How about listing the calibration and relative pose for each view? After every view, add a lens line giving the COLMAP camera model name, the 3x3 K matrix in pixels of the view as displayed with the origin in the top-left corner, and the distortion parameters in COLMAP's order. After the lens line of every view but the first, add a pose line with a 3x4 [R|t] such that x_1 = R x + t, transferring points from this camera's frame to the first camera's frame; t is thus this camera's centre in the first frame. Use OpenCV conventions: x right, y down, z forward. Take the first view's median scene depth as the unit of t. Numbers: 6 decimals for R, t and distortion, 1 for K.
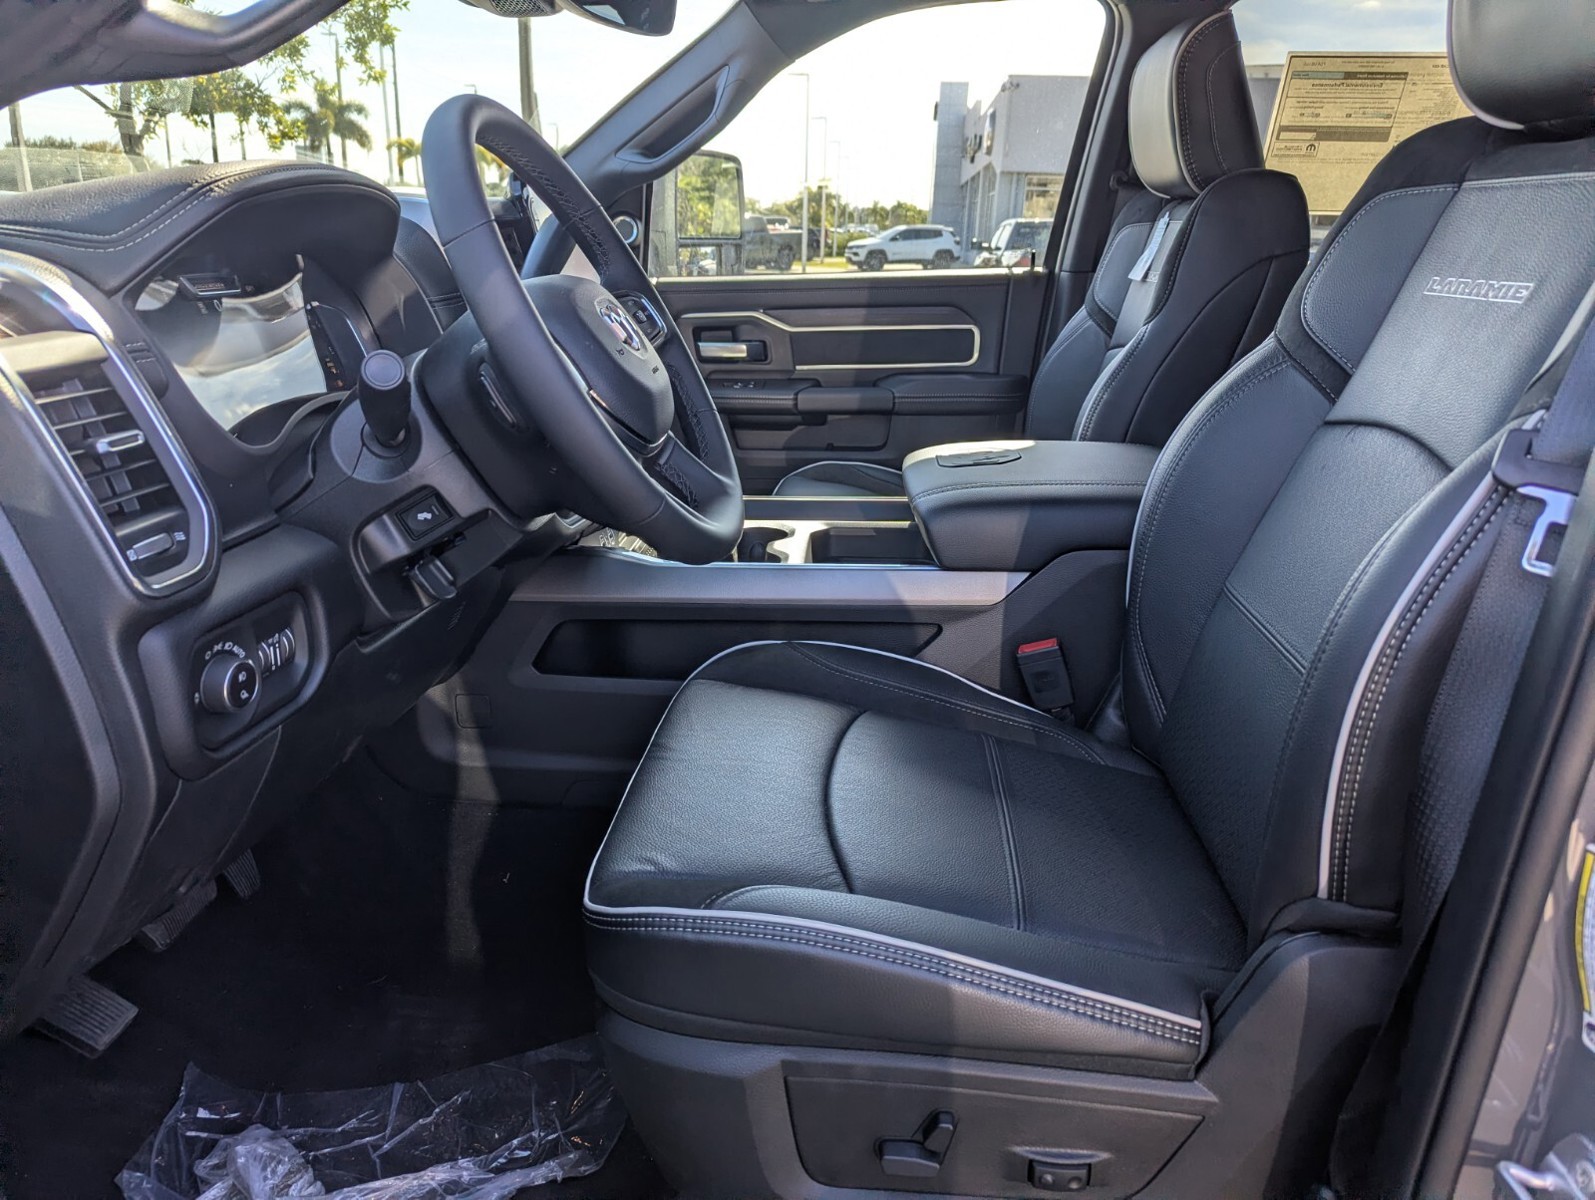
lens RADIAL K [[1122.1, 0, 794.6], [0, 1122.1, 587.0], [0, 0, 1]] dist [0.025562, -0.006902]
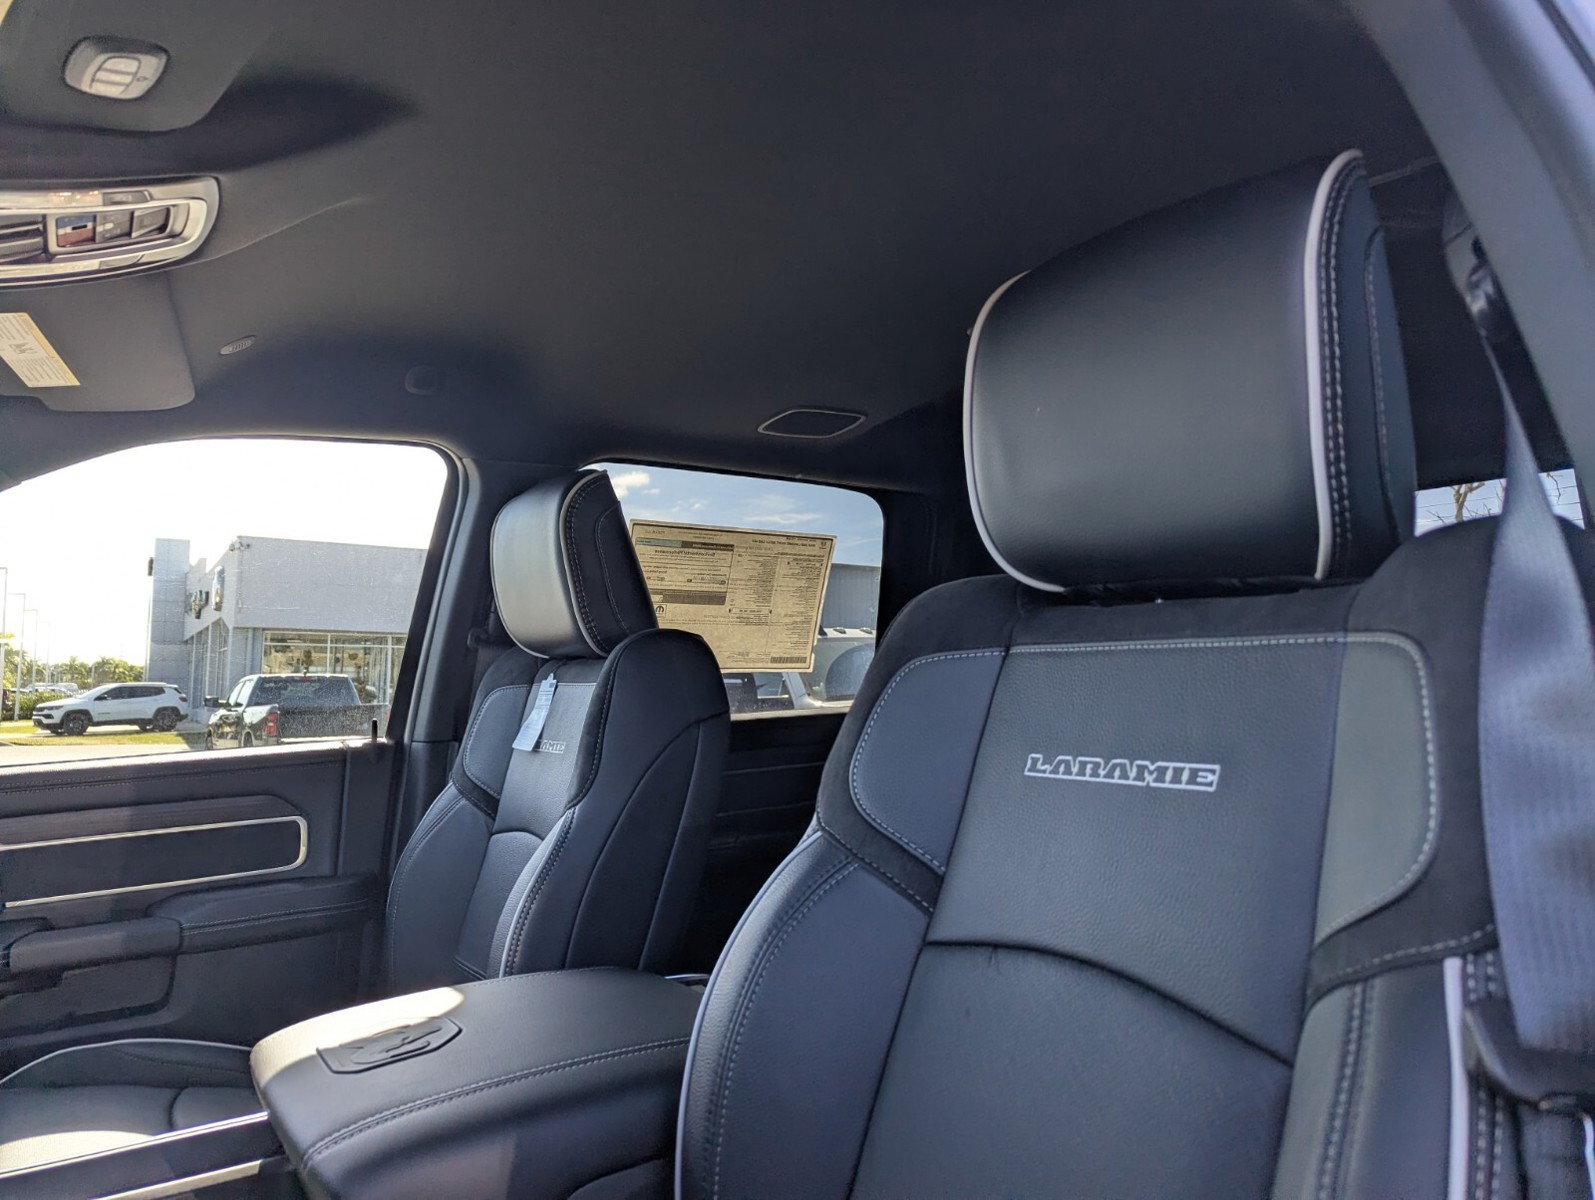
lens RADIAL K [[1116.8, 0, 797.5], [0, 1116.8, 600.0], [0, 0, 1]] dist [0.076272, -0.071331]
pose [[0.805258, 0.021845, 0.592523, -0.028225], [0.198612, 0.931651, -0.304268, -0.073976], [-0.558671, 0.362696, 0.745881, 0.200510]]
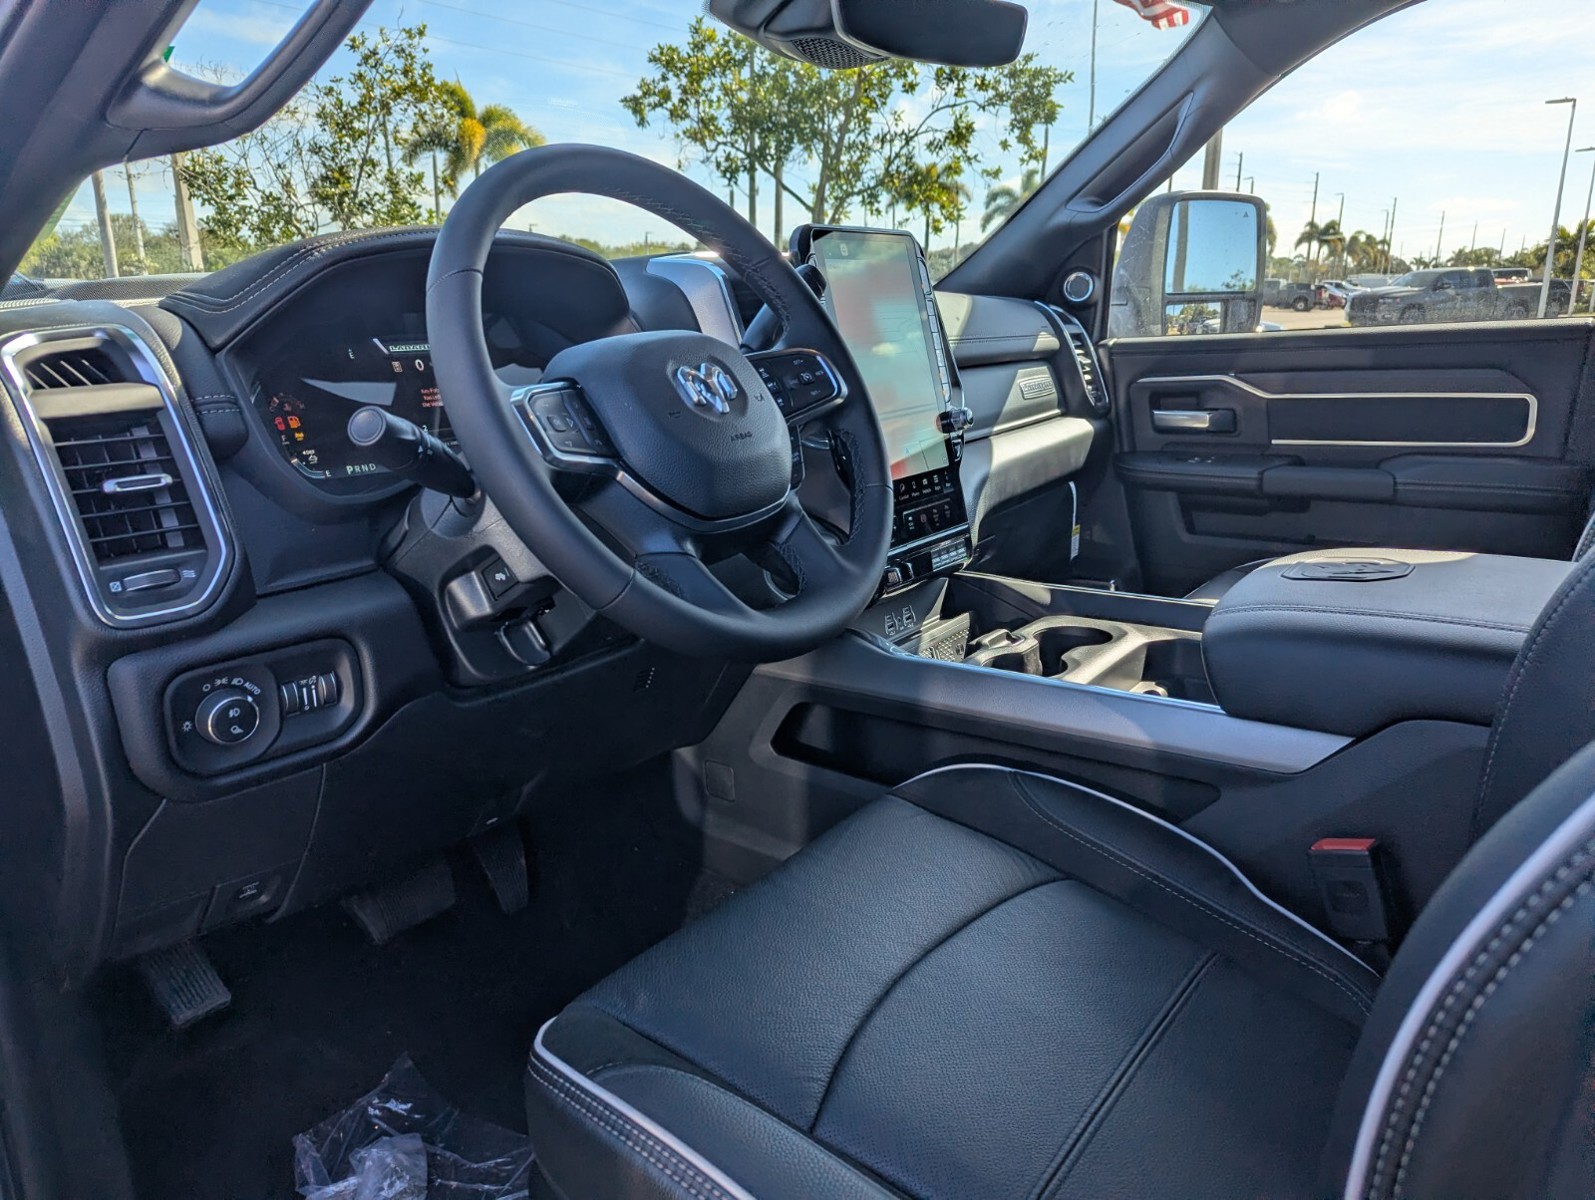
lens RADIAL K [[1116.8, 0, 797.5], [0, 1116.8, 600.0], [0, 0, 1]] dist [0.076272, -0.071331]
pose [[0.849263, 0.109668, -0.516455, 0.164091], [-0.132475, 0.991159, -0.007373, -0.028912], [0.511081, 0.074679, 0.856283, 0.122521]]
